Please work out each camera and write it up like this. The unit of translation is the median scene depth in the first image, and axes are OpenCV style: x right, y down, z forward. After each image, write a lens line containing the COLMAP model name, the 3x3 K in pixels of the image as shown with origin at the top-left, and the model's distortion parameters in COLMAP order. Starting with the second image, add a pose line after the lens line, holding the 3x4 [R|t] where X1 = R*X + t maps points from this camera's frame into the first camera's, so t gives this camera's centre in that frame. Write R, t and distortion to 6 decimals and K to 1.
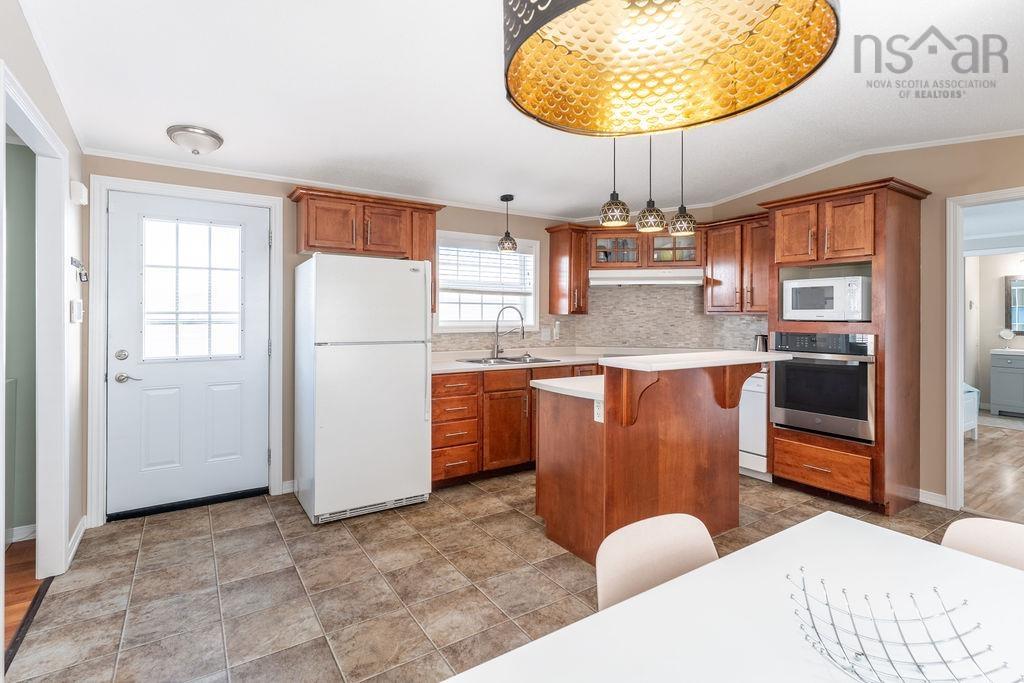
lens RADIAL K [[493.2, 0, 508.9], [0, 493.2, 316.7], [0, 0, 1]] dist [0.002665, 0.001645]
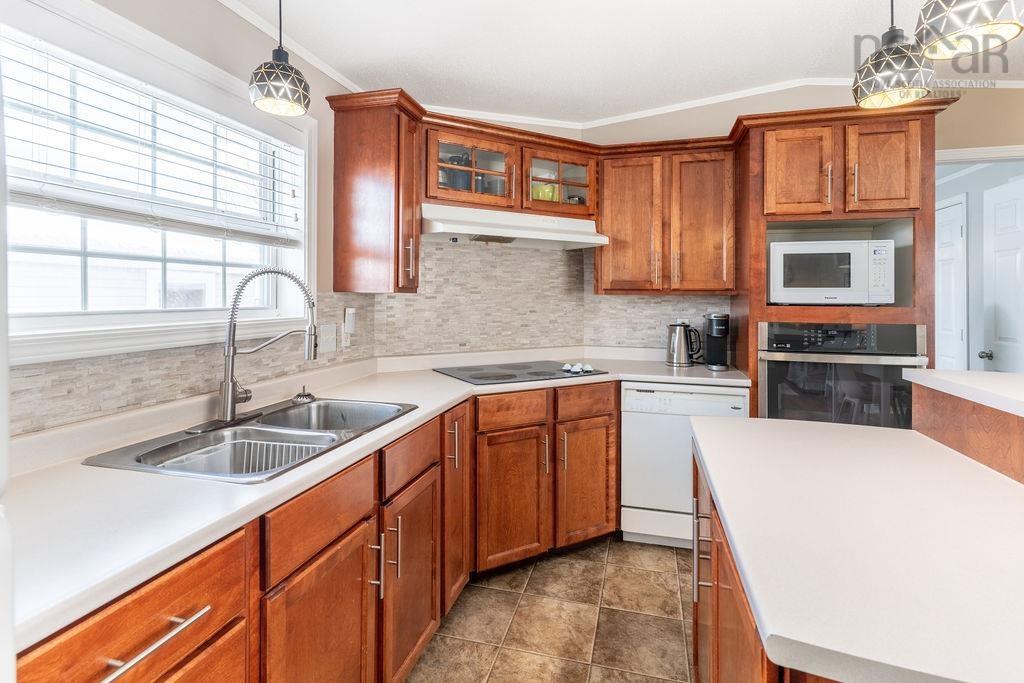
lens RADIAL K [[500.3, 0, 510.4], [0, 500.3, 294.3], [0, 0, 1]] dist [0.001850, 0.000150]
pose [[0.748764, 0.002793, 0.662831, -0.133479], [-0.002247, 0.999996, -0.001675, -0.003525], [-0.662833, -0.000235, 0.748767, 0.745336]]
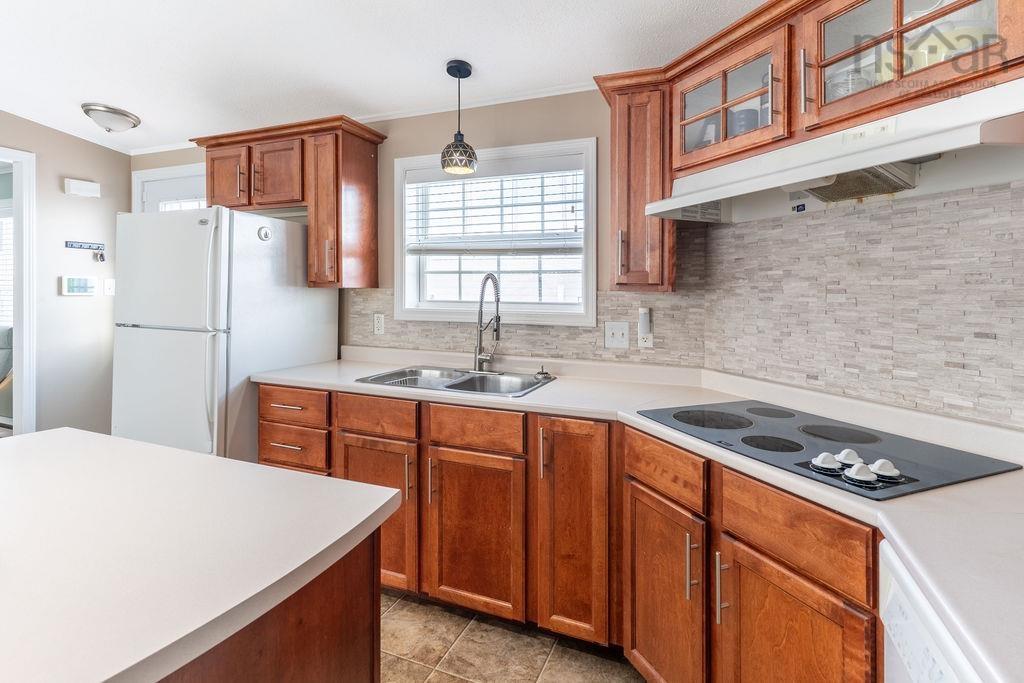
lens RADIAL K [[501.1, 0, 514.1], [0, 501.1, 290.1], [0, 0, 1]] dist [0.003542, 0.000268]
pose [[0.570674, 0.001044, -0.821176, 0.547486], [-0.007565, 0.999963, -0.003986, -0.004418], [0.821142, 0.008486, 0.570661, 0.870886]]
